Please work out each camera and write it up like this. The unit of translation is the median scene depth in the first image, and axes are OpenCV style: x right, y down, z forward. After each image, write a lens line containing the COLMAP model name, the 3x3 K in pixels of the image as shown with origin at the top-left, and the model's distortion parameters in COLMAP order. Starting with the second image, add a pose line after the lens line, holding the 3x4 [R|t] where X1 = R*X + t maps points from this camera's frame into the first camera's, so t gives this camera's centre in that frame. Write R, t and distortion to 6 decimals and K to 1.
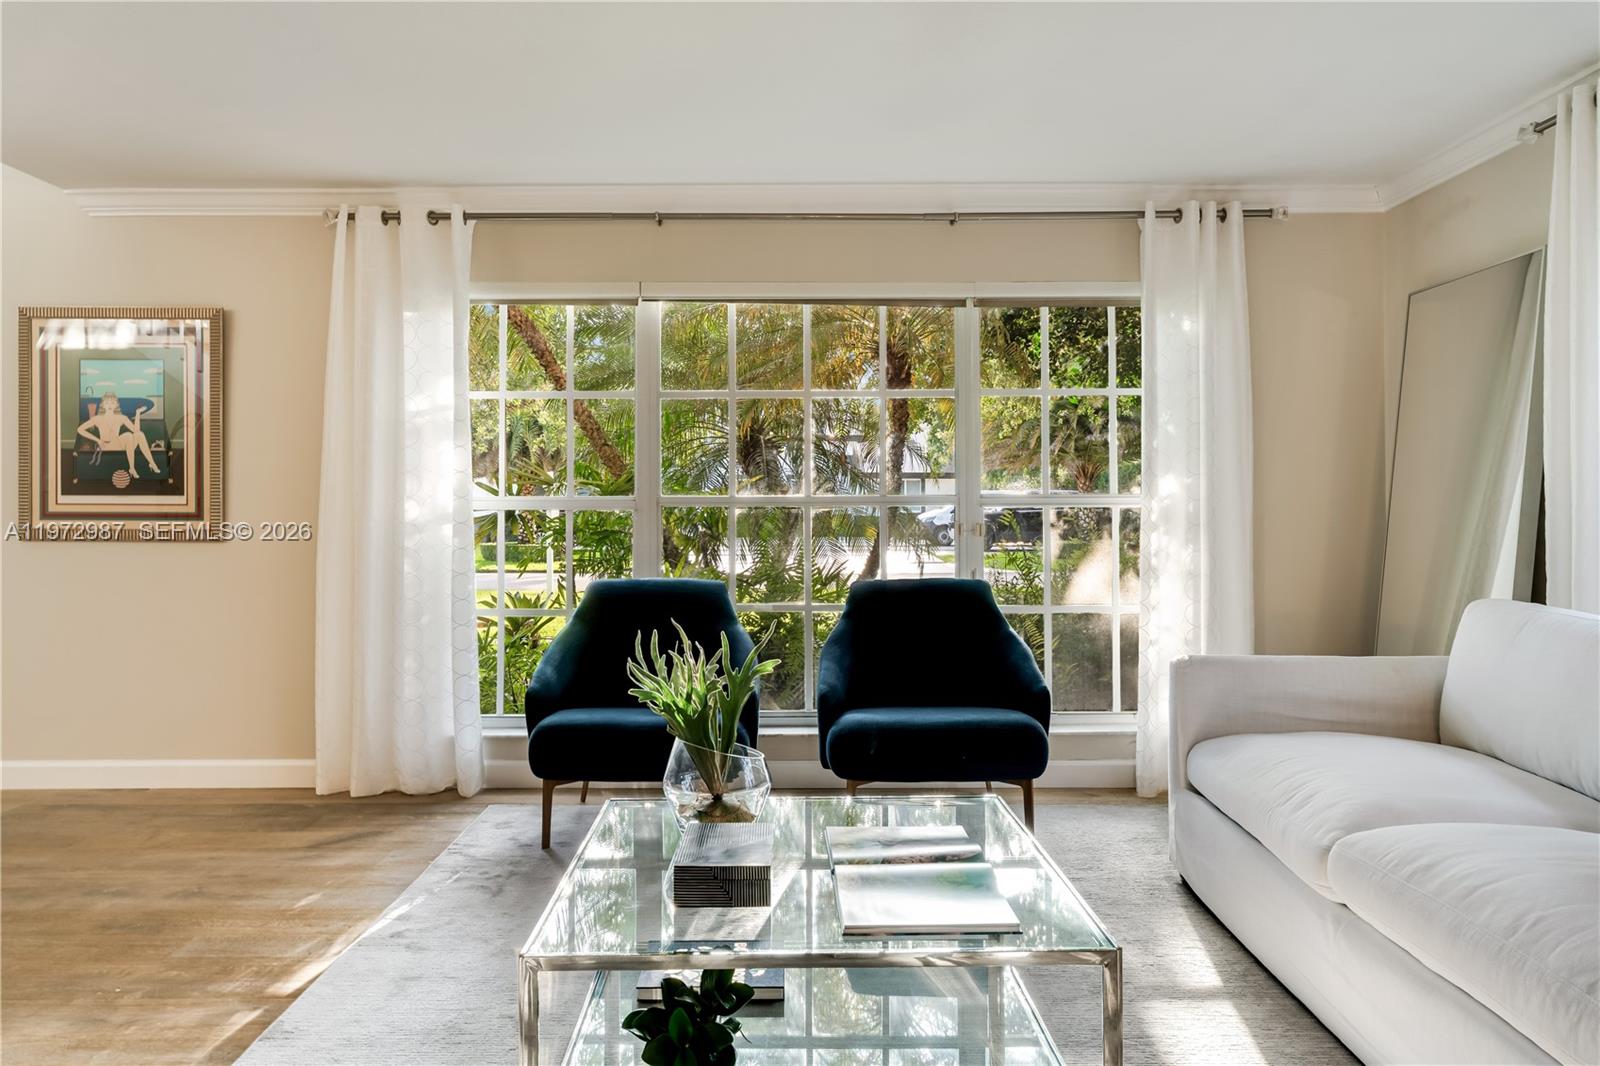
lens RADIAL K [[1172.0, 0, 793.4], [0, 1172.0, 489.9], [0, 0, 1]] dist [-0.004670, 0.001027]
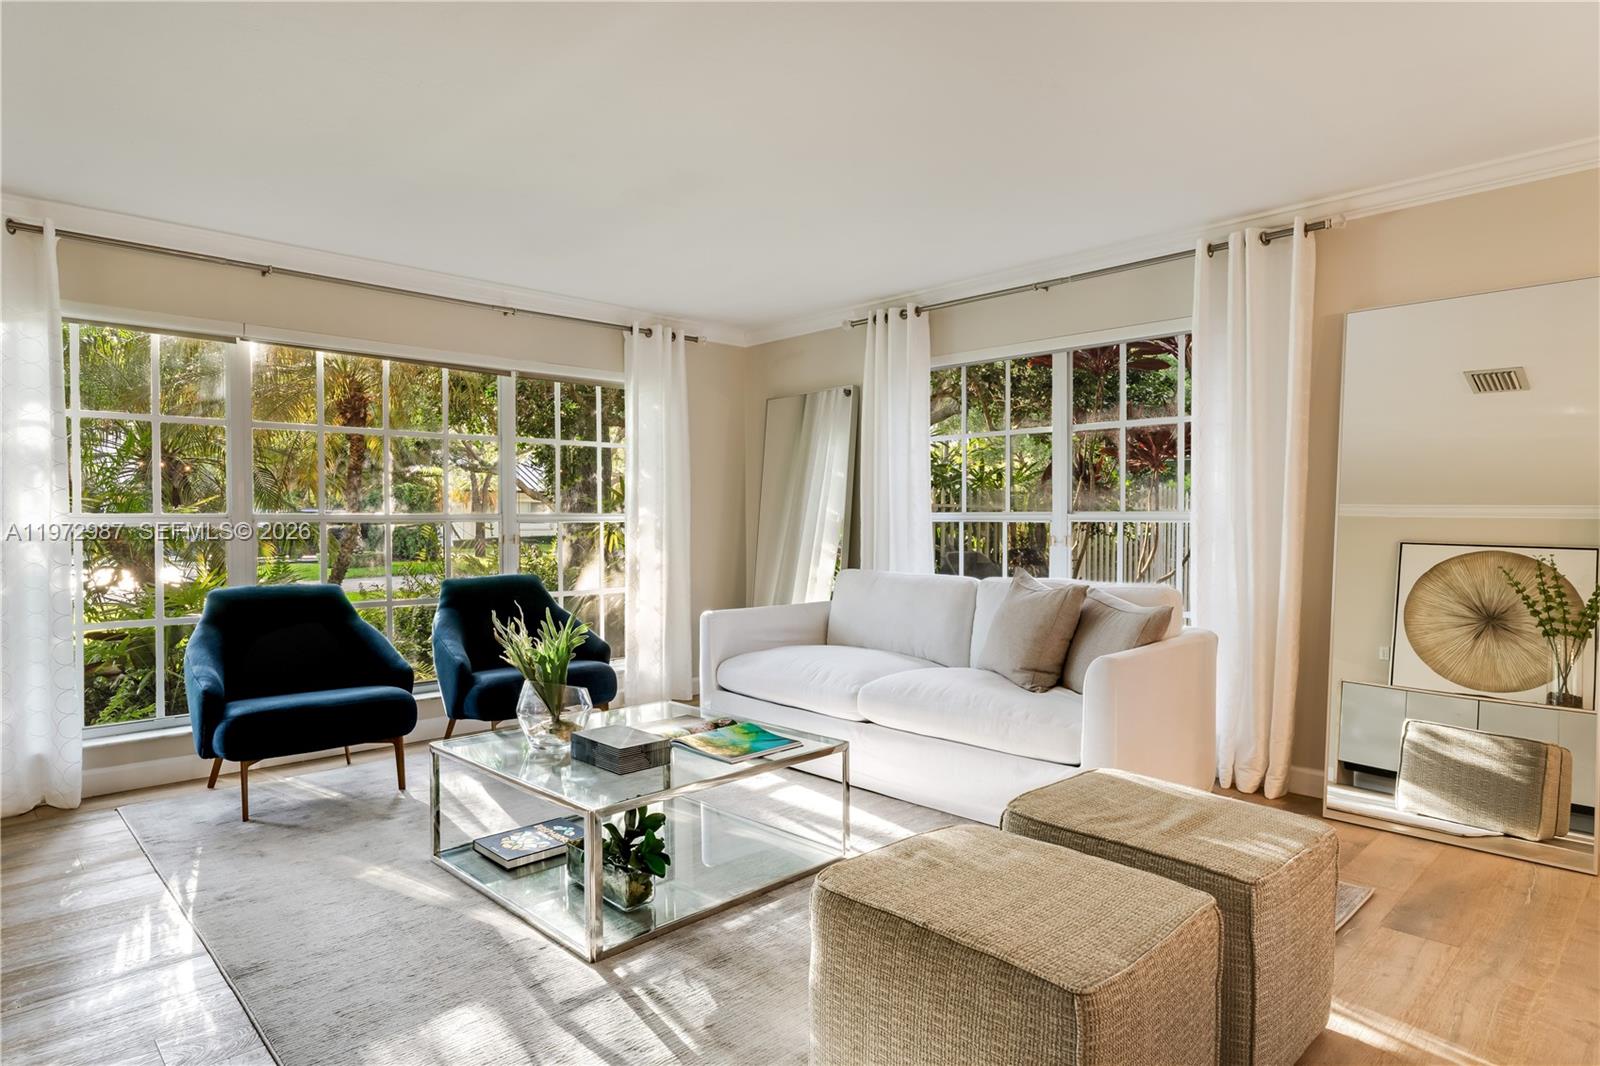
lens RADIAL K [[901.6, 0, 798.6], [0, 901.6, 557.6], [0, 0, 1]] dist [0.001444, 0.001347]
pose [[0.718678, -0.031146, 0.694645, -0.359337], [-0.004926, 0.998743, 0.049877, 0.000858], [-0.695326, -0.039267, 0.717621, 0.000432]]
